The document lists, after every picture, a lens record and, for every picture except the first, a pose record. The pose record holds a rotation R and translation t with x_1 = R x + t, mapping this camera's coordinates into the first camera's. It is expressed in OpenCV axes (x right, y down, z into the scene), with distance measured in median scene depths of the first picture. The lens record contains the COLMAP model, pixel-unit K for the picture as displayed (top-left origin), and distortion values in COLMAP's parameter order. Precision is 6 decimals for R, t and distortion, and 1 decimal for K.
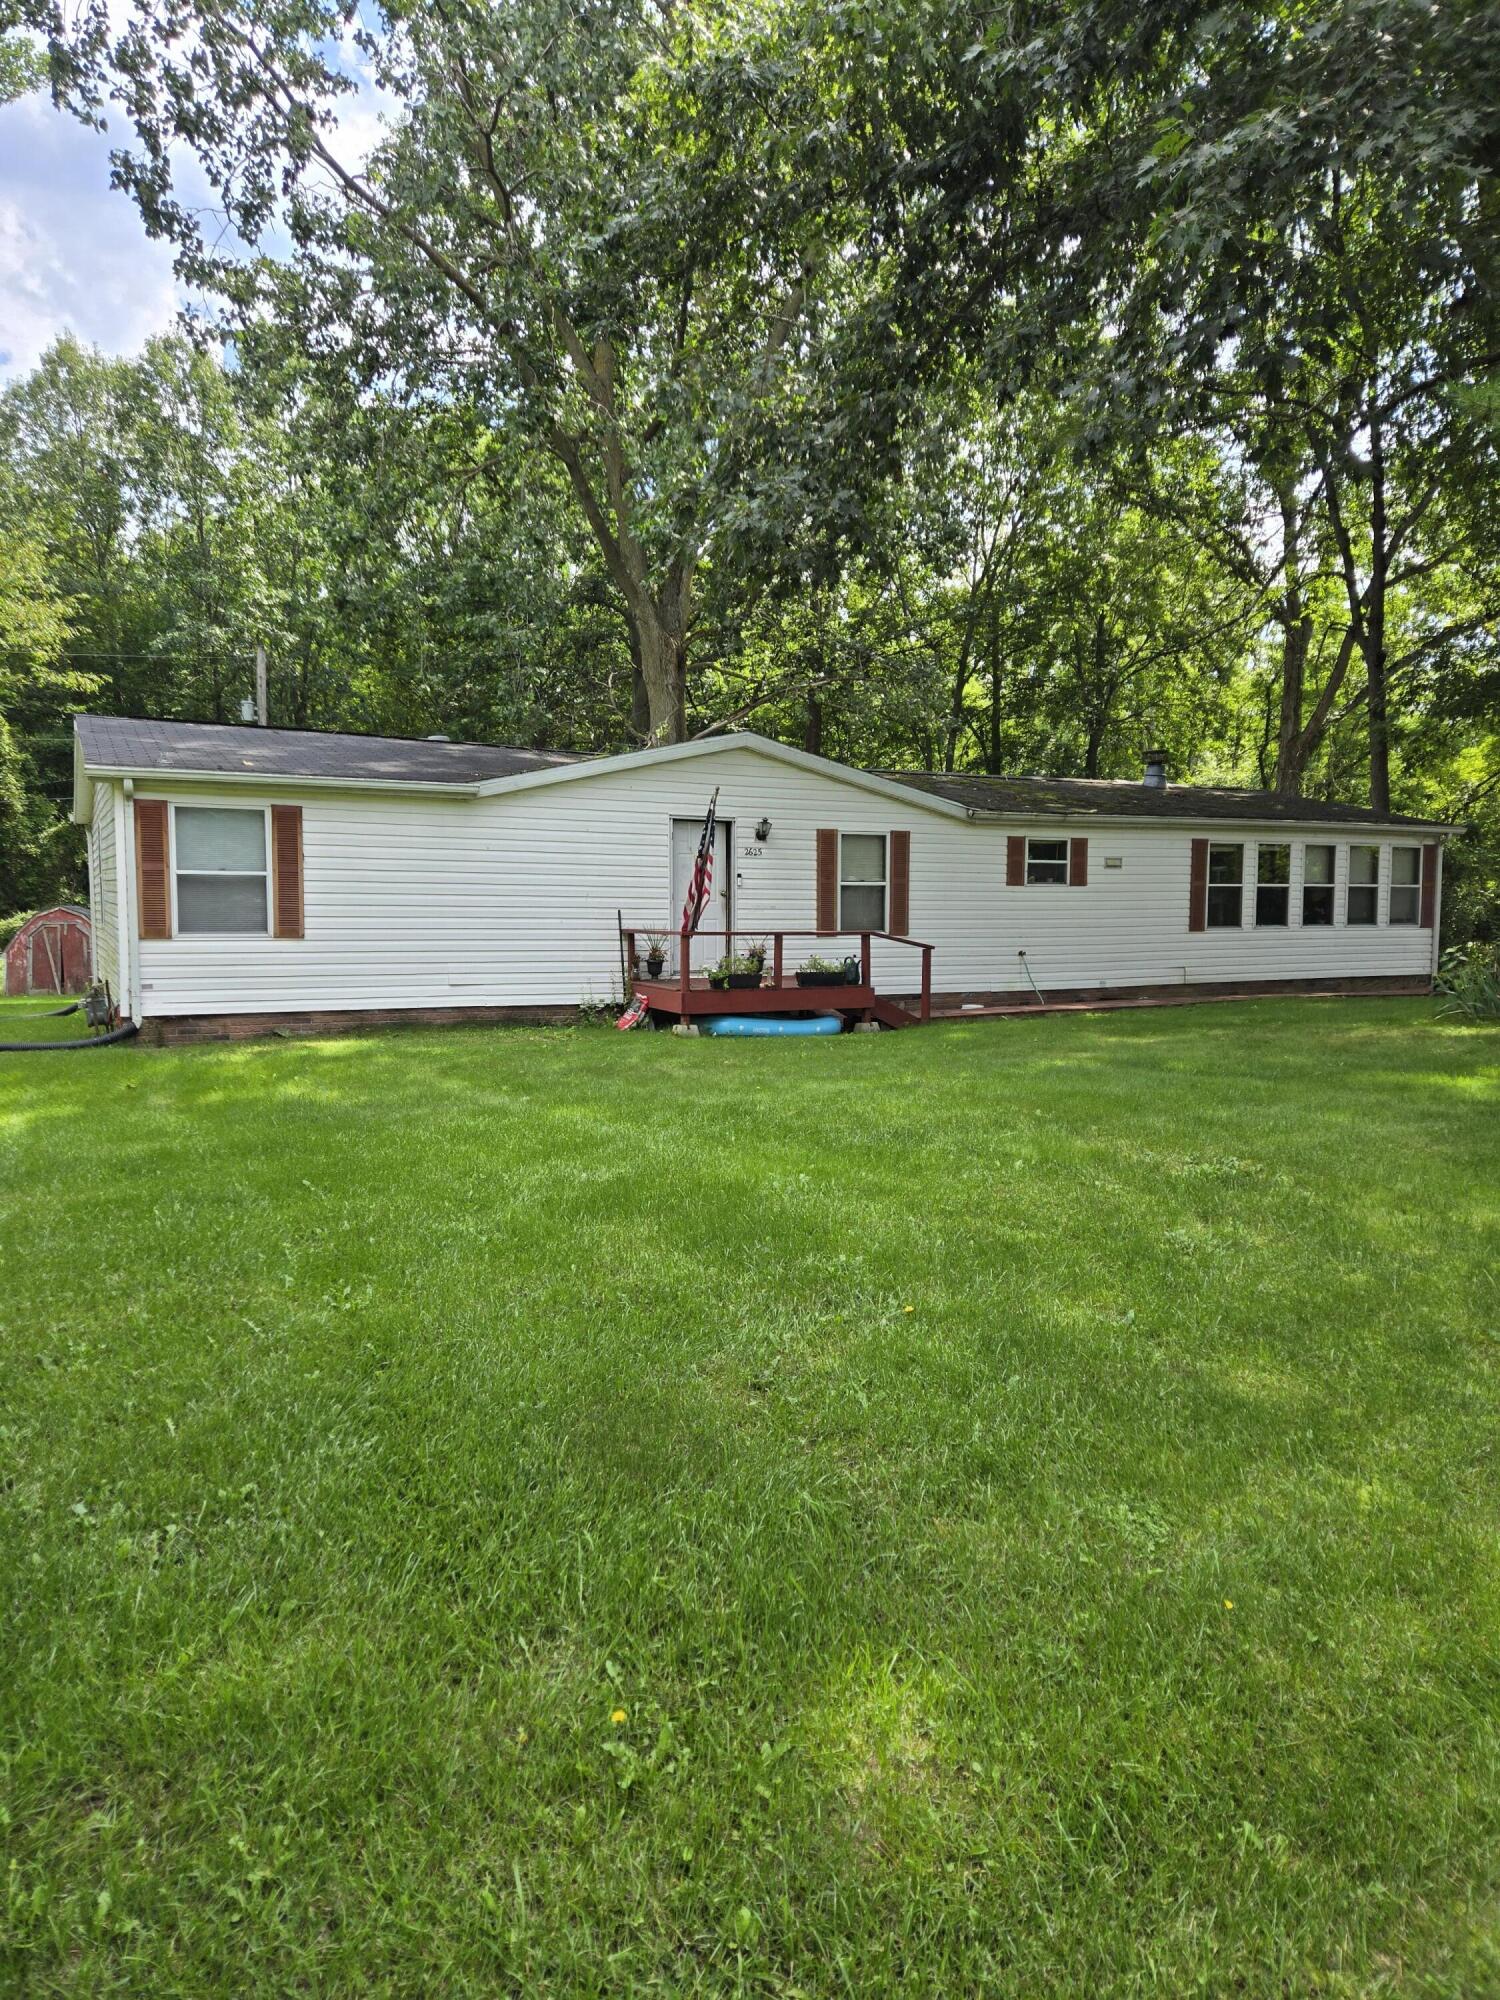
lens RADIAL K [[1343.8, 0, 744.7], [0, 1343.8, 1034.0], [0, 0, 1]] dist [0.089373, -0.072064]
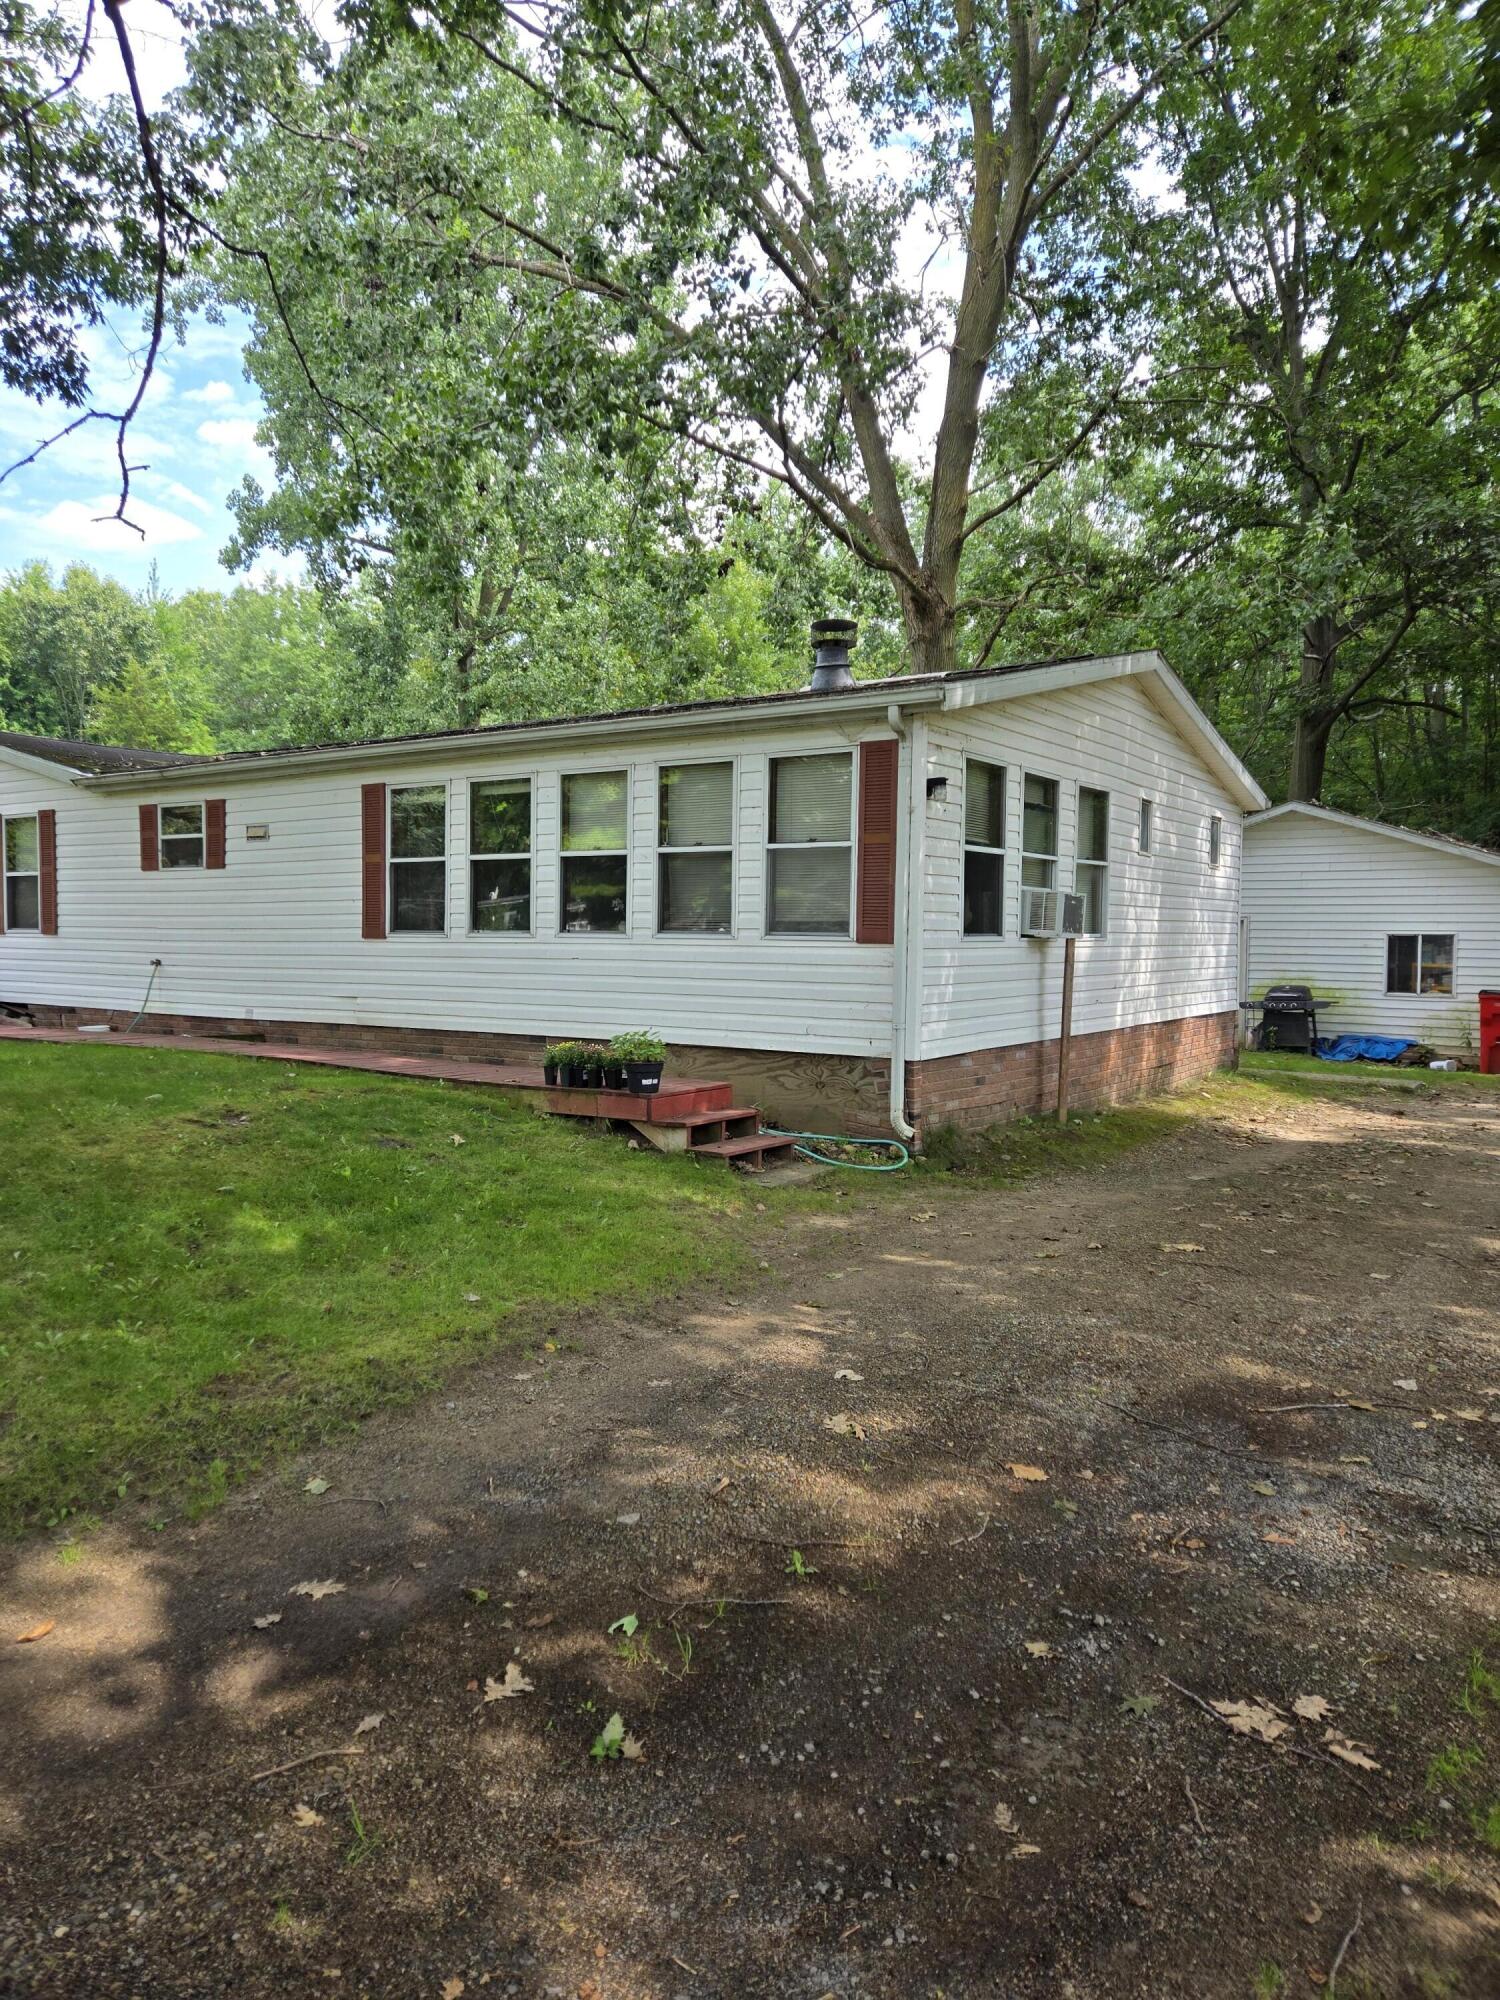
lens RADIAL K [[1343.8, 0, 734.6], [0, 1343.8, 1001.3], [0, 0, 1]] dist [0.089373, -0.072064]
pose [[0.456681, 0.051047, -0.888165, 1.102388], [-0.082269, 0.996498, 0.014973, -0.082609], [0.885819, 0.066230, 0.459281, 1.024672]]
